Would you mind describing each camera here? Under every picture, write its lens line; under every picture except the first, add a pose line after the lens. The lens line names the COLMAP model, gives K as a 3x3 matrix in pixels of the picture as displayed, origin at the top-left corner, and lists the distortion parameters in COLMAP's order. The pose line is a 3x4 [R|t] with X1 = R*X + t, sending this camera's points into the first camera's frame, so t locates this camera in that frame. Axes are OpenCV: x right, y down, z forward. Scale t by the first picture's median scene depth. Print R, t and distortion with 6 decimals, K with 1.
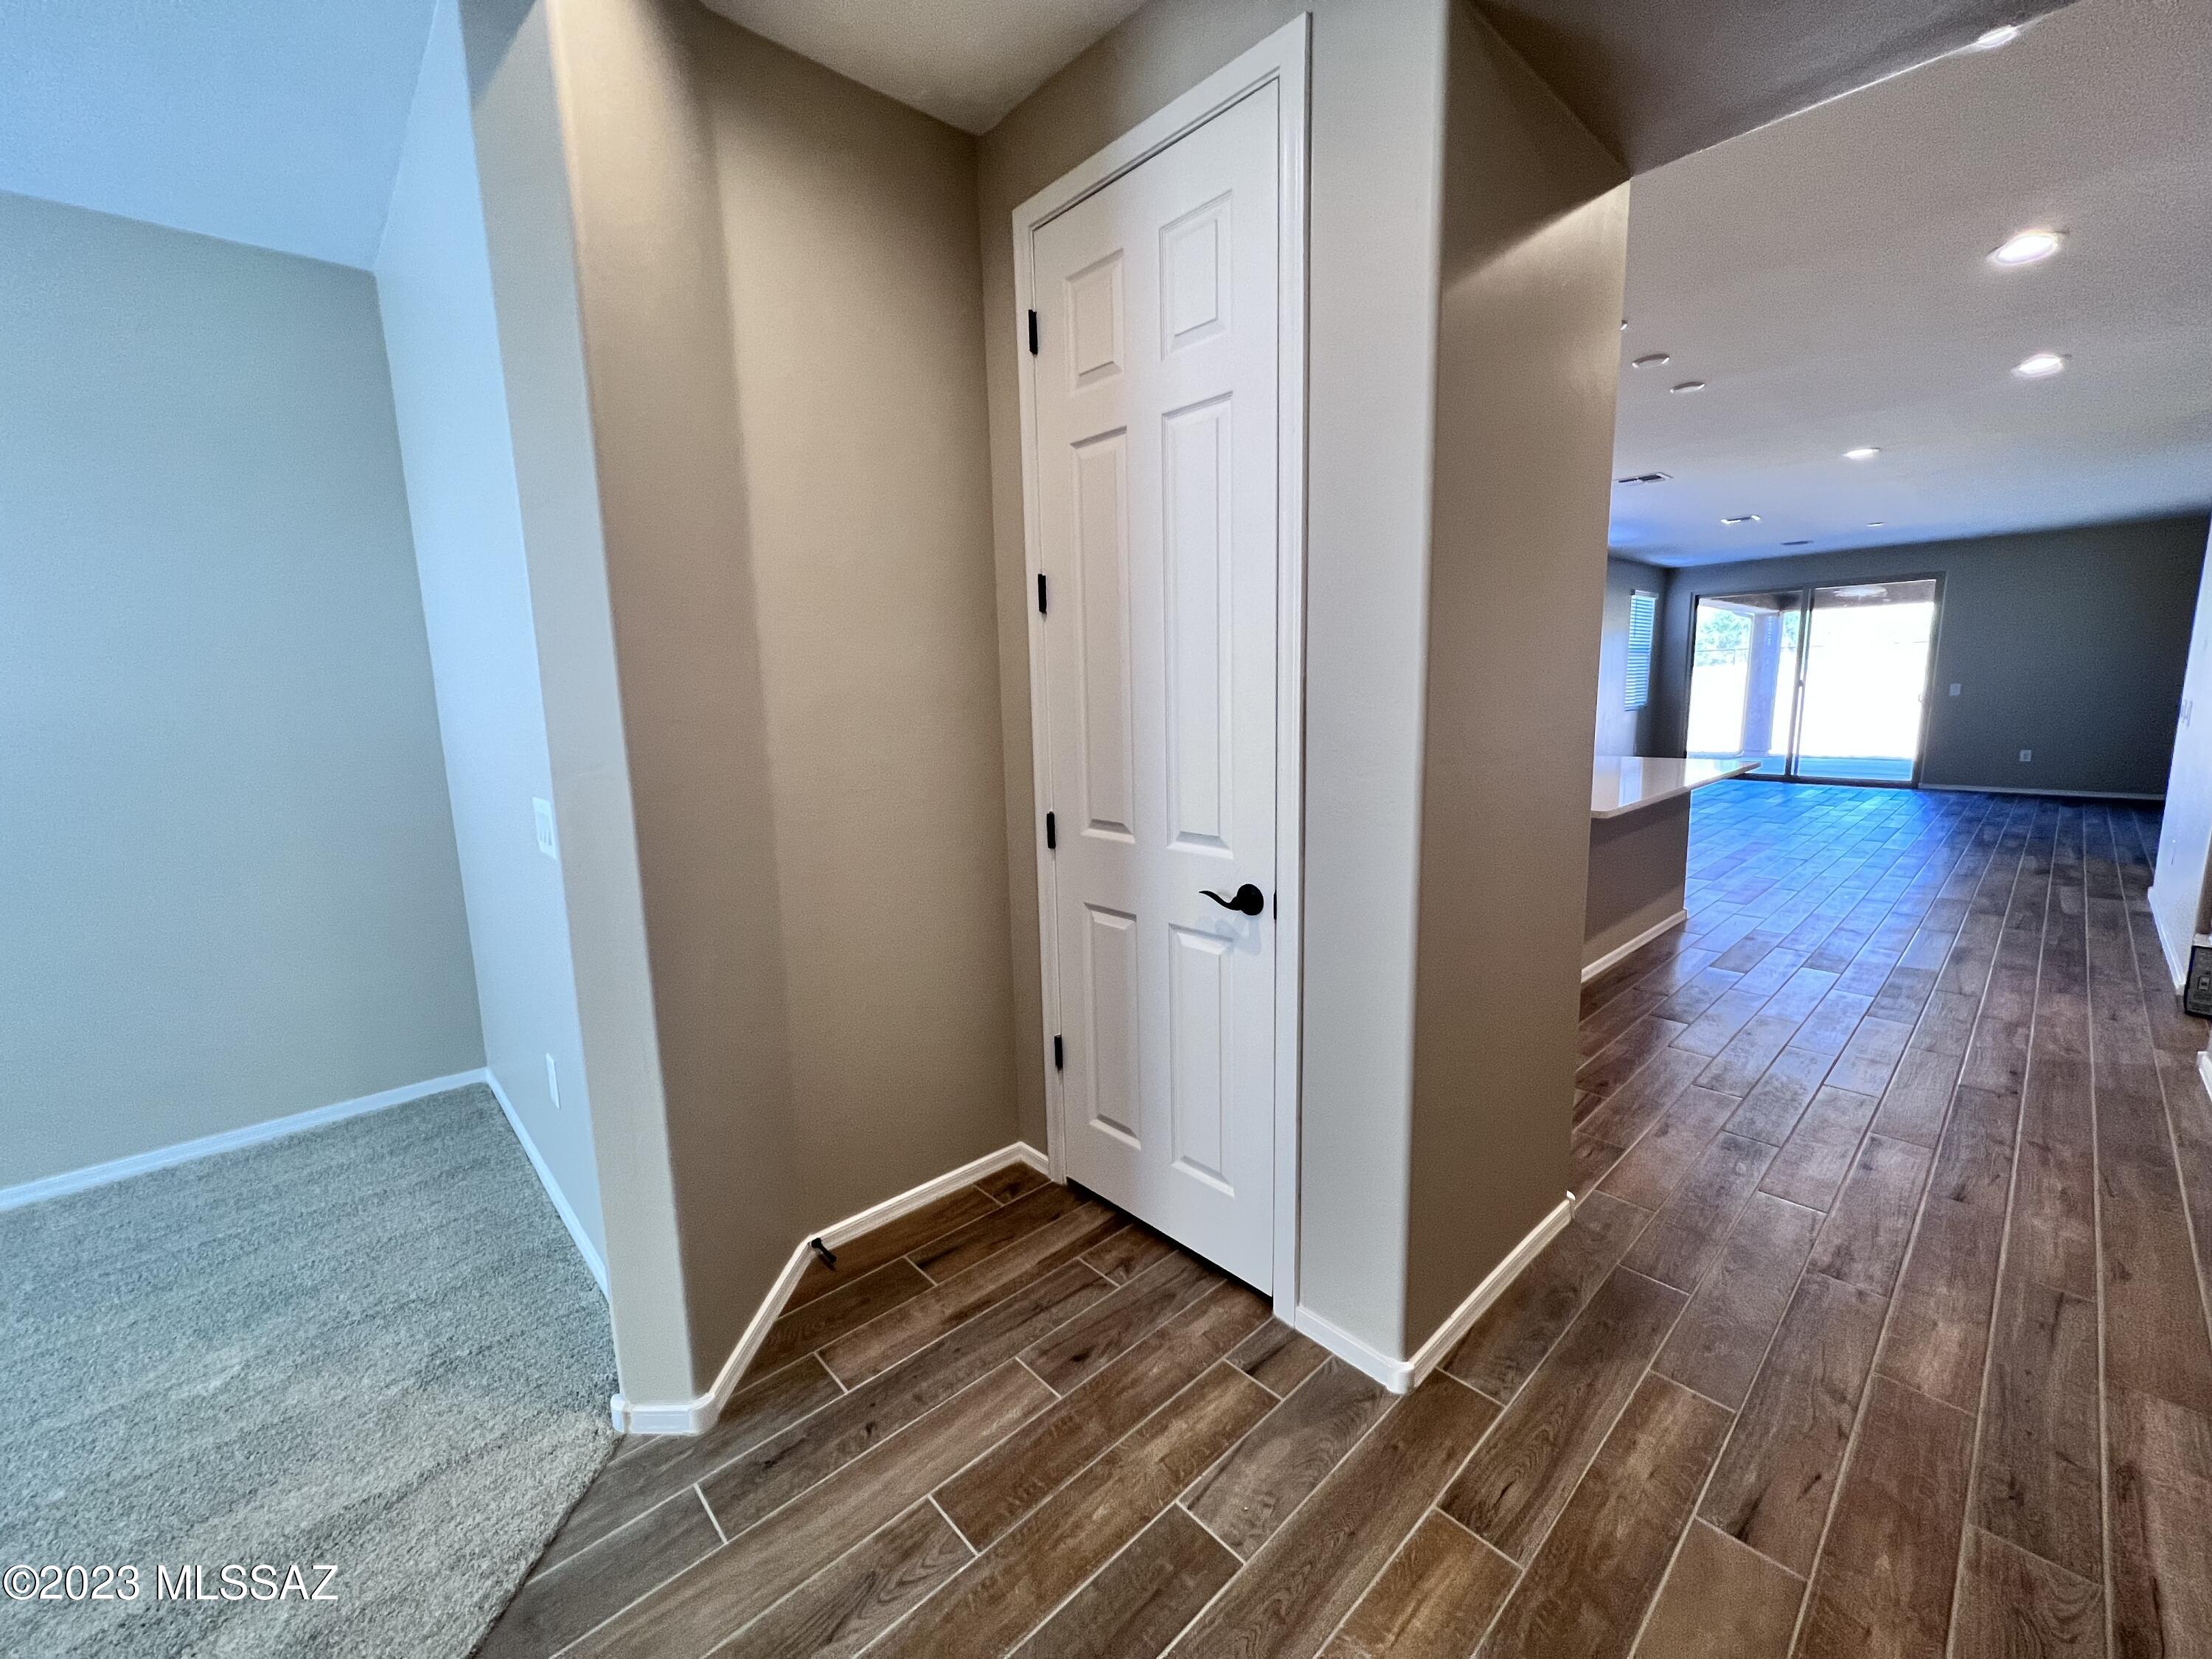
lens RADIAL K [[883.6, 0, 1099.6], [0, 883.6, 827.8], [0, 0, 1]] dist [-0.002589, 0.000736]
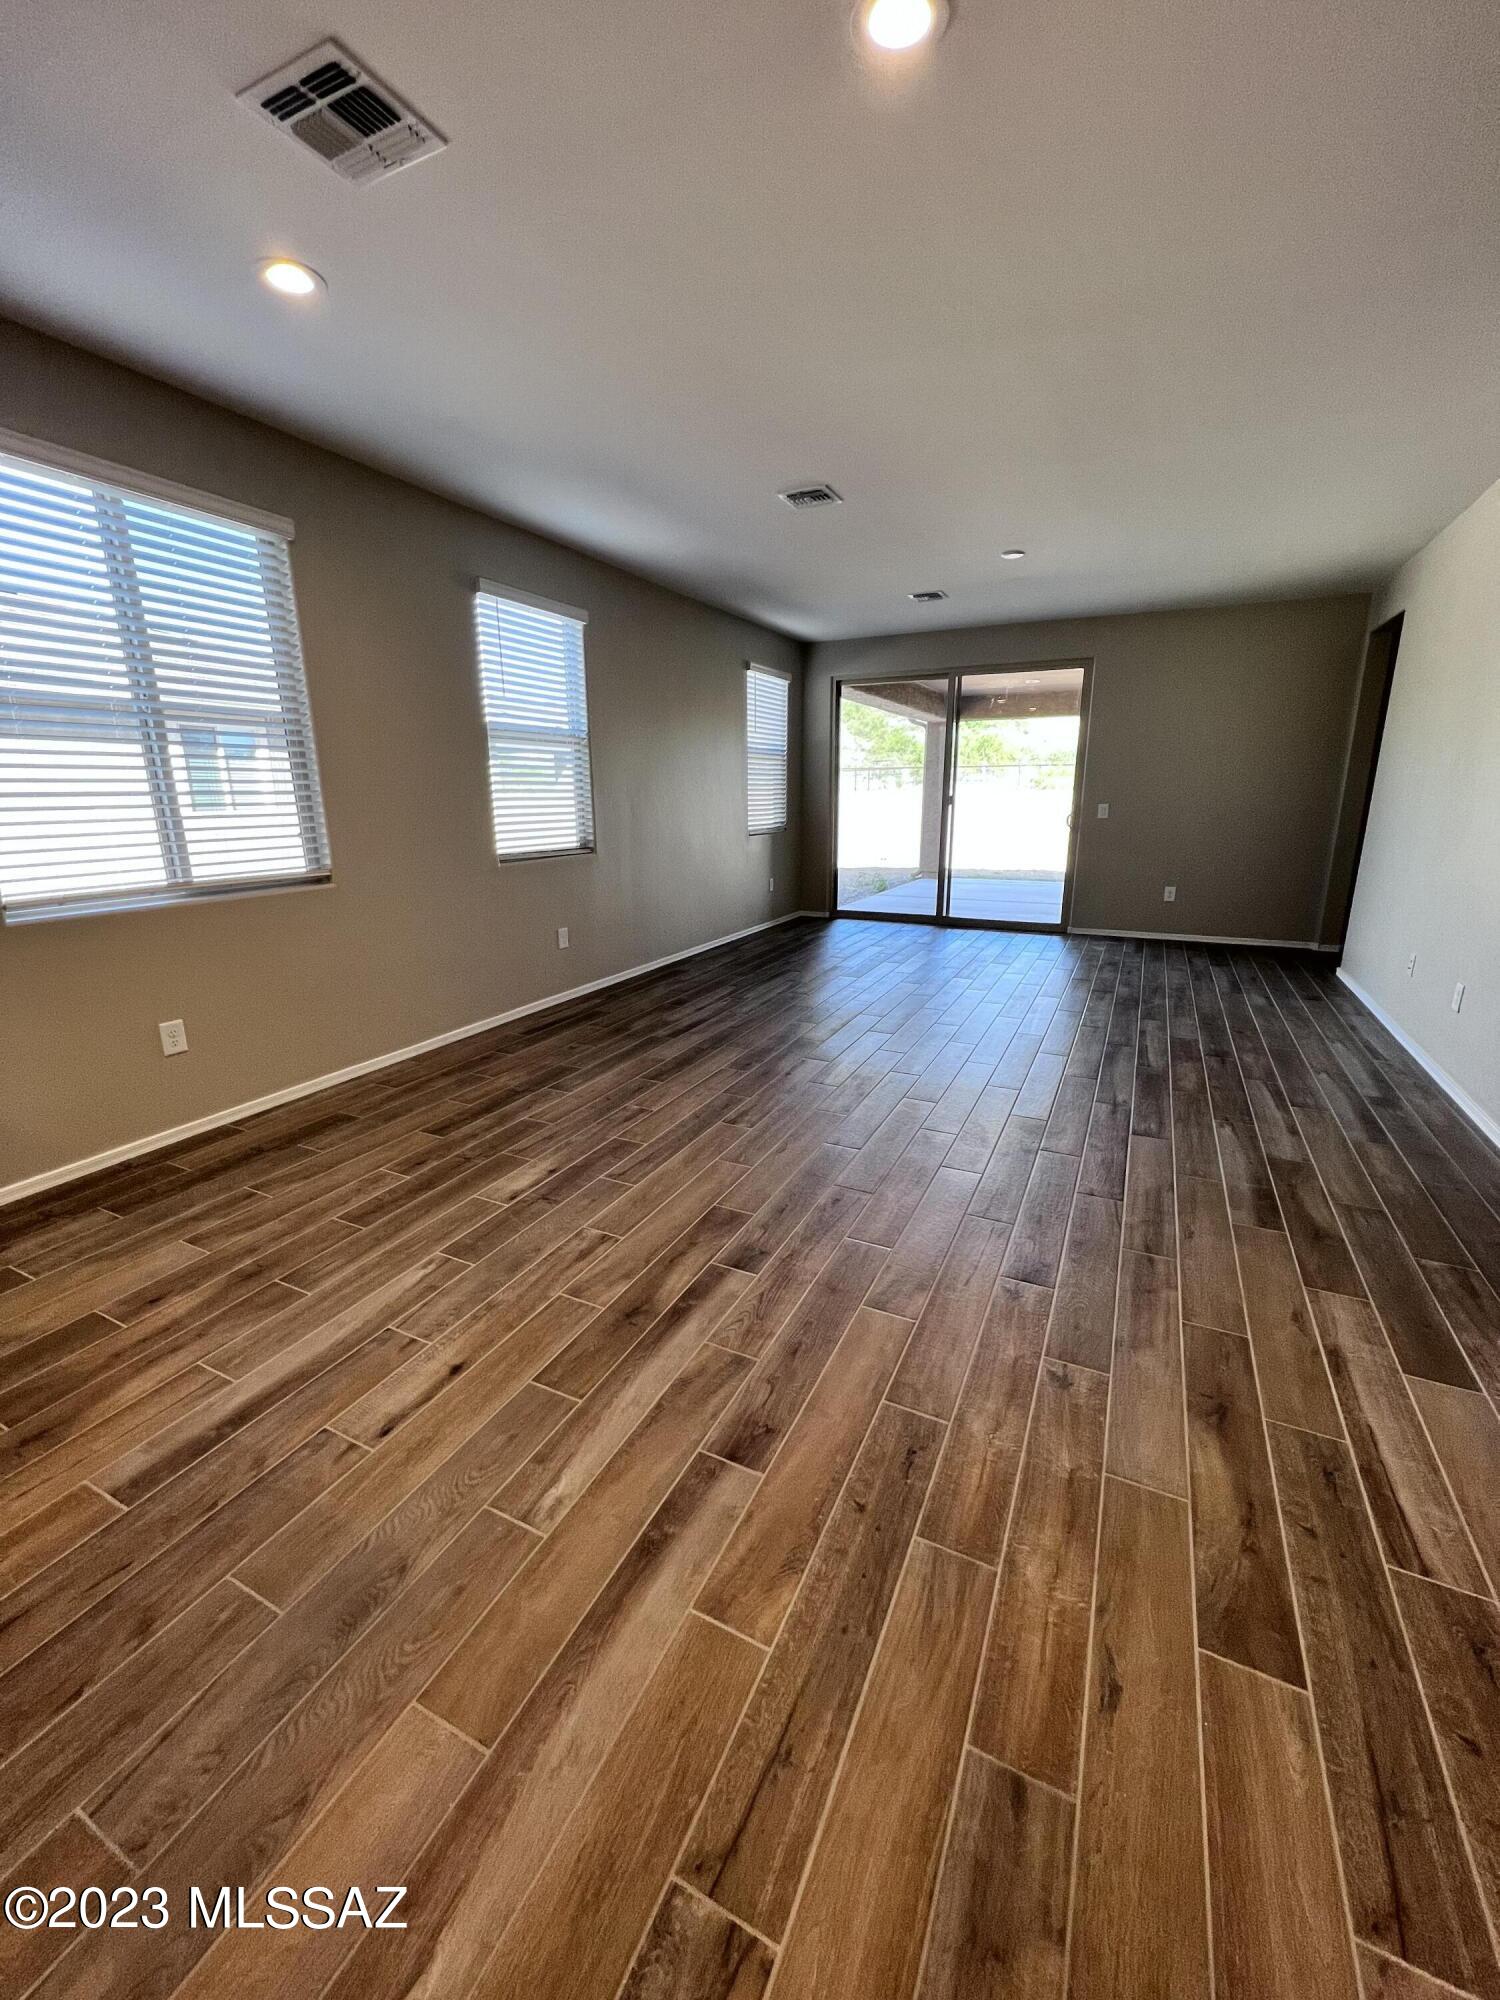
lens RADIAL K [[798.9, 0, 754.7], [0, 798.9, 994.8], [0, 0, 1]] dist [-0.002589, 0.000736]
pose [[0.930175, -0.074147, 0.359551, 0.492885], [0.042945, 0.994644, 0.094017, -0.088792], [-0.364596, -0.072011, 0.928377, 0.526389]]
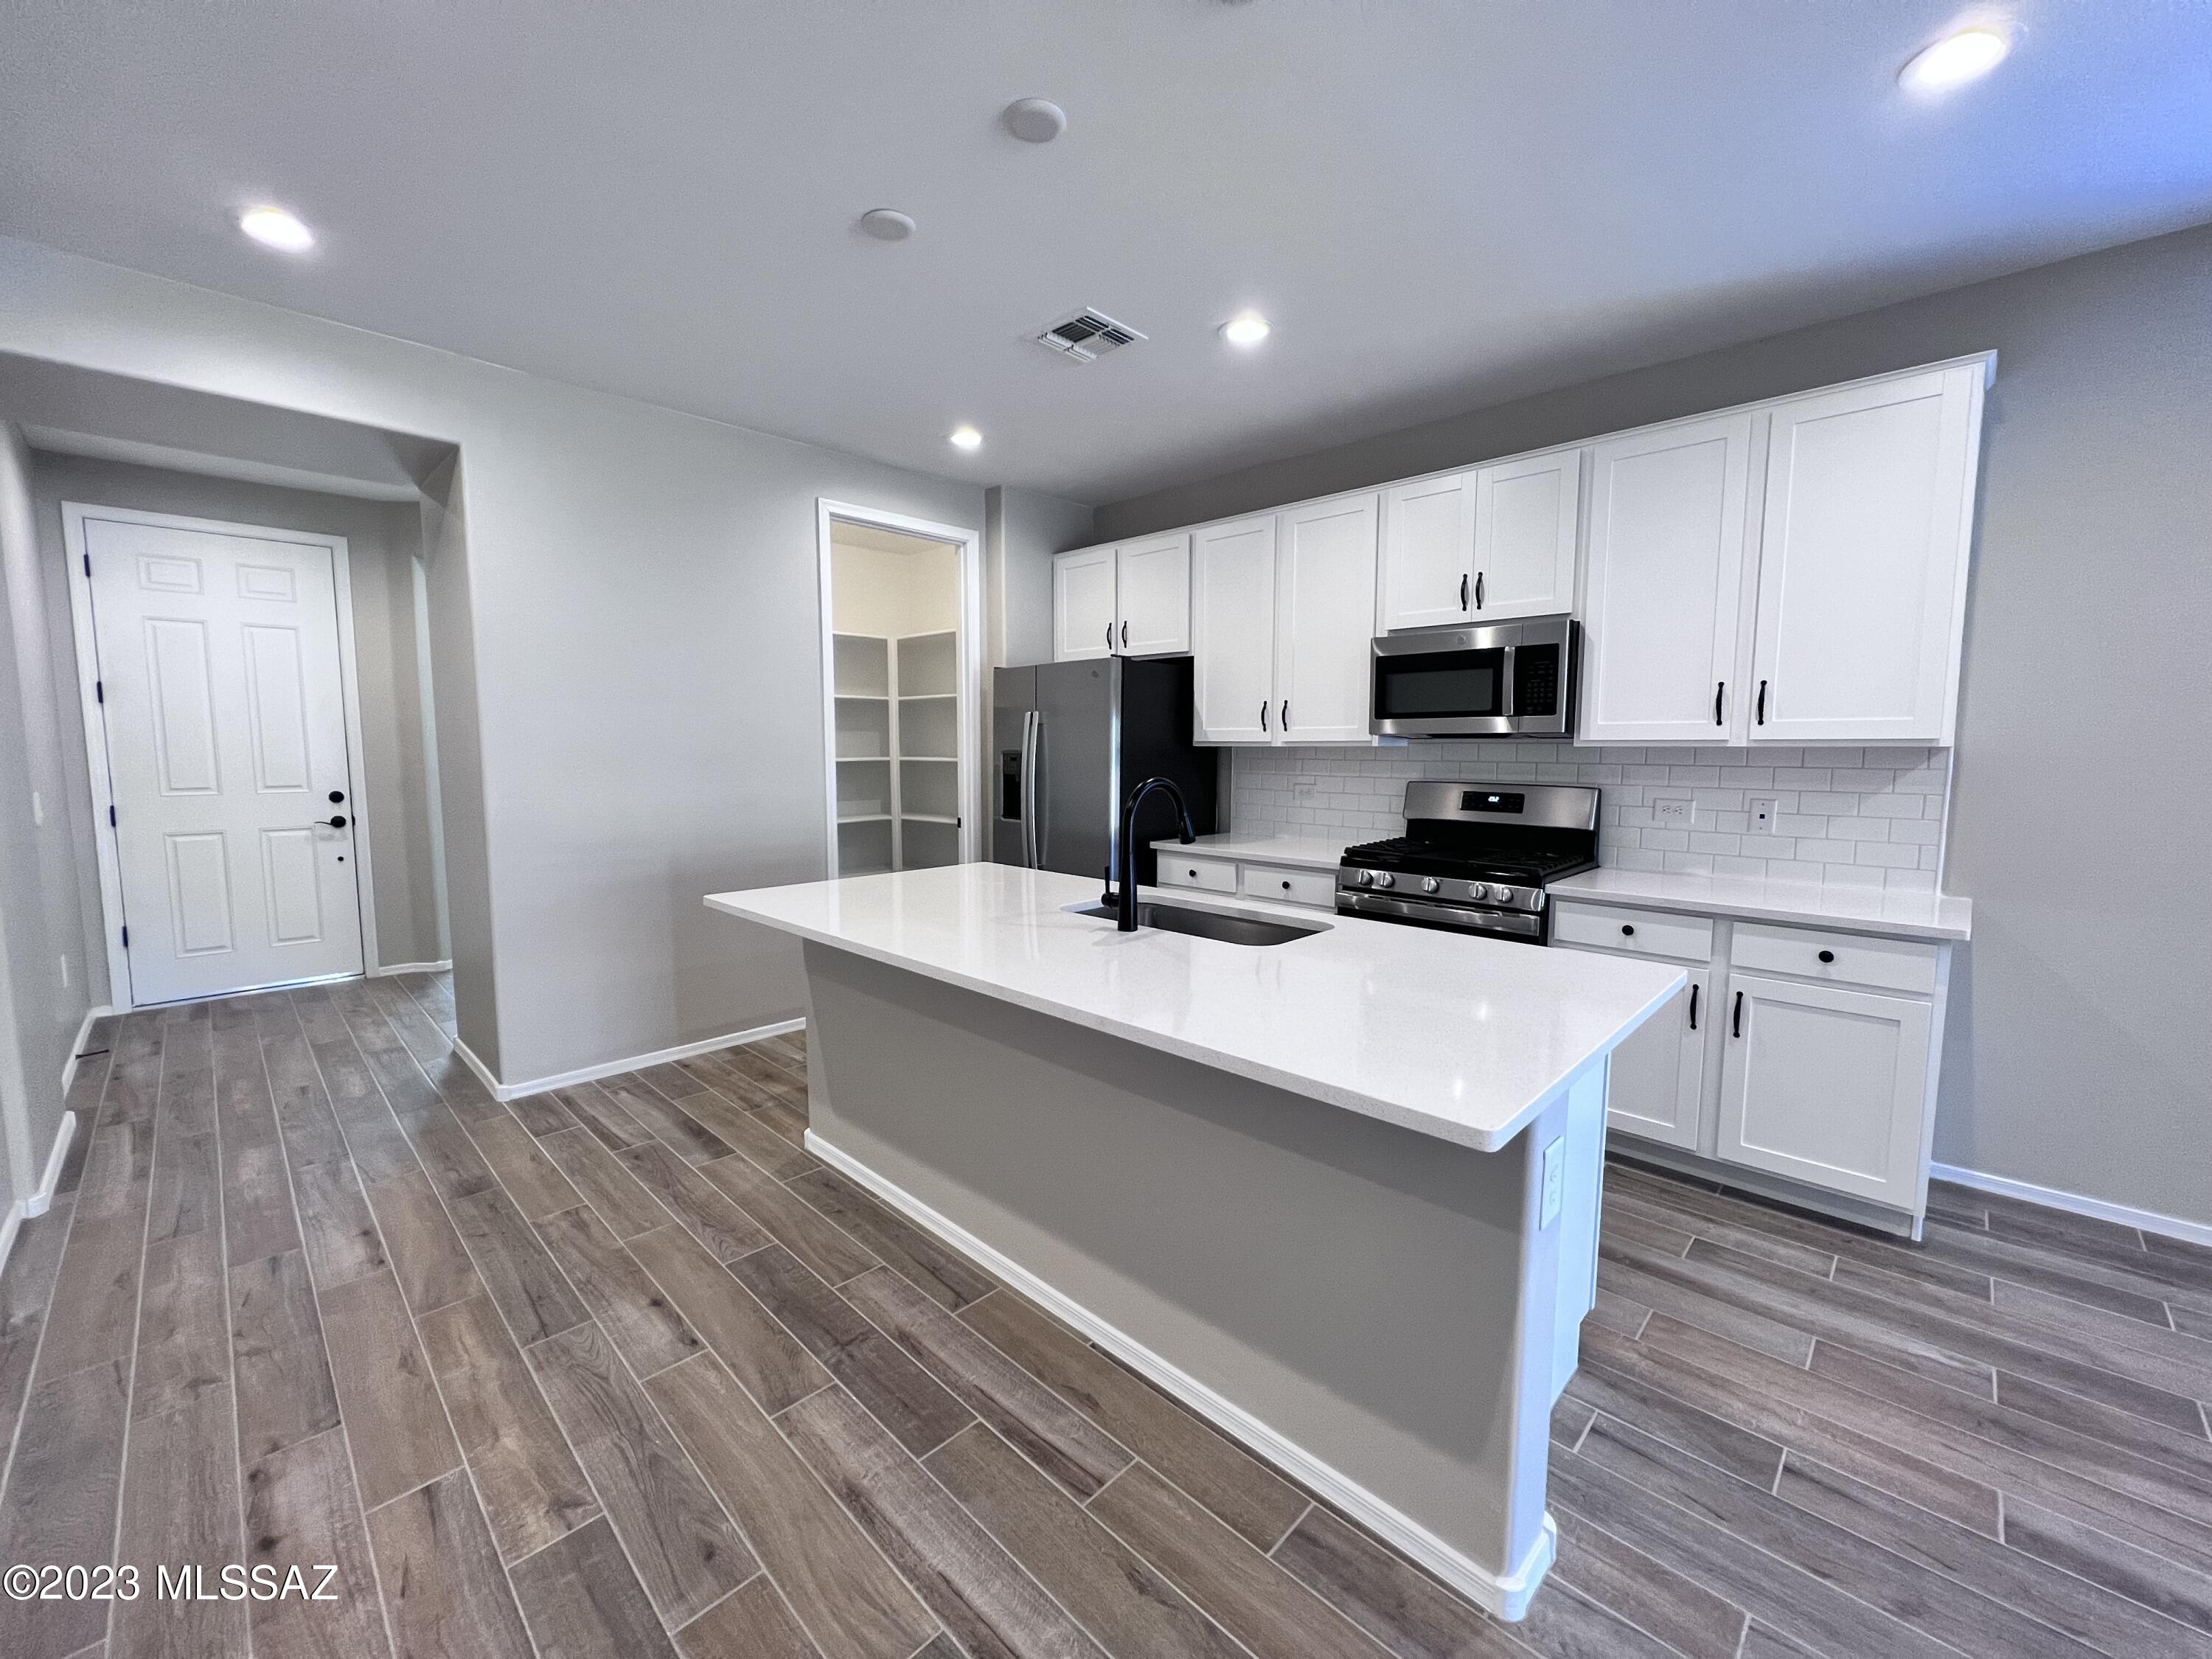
lens RADIAL K [[883.6, 0, 1098.9], [0, 883.6, 825.4], [0, 0, 1]] dist [-0.002589, 0.000736]
pose [[0.055129, 0.116169, -0.991698, 0.574076], [-0.161417, 0.981181, 0.105964, -0.095966], [0.985345, 0.154235, 0.072843, 0.518563]]
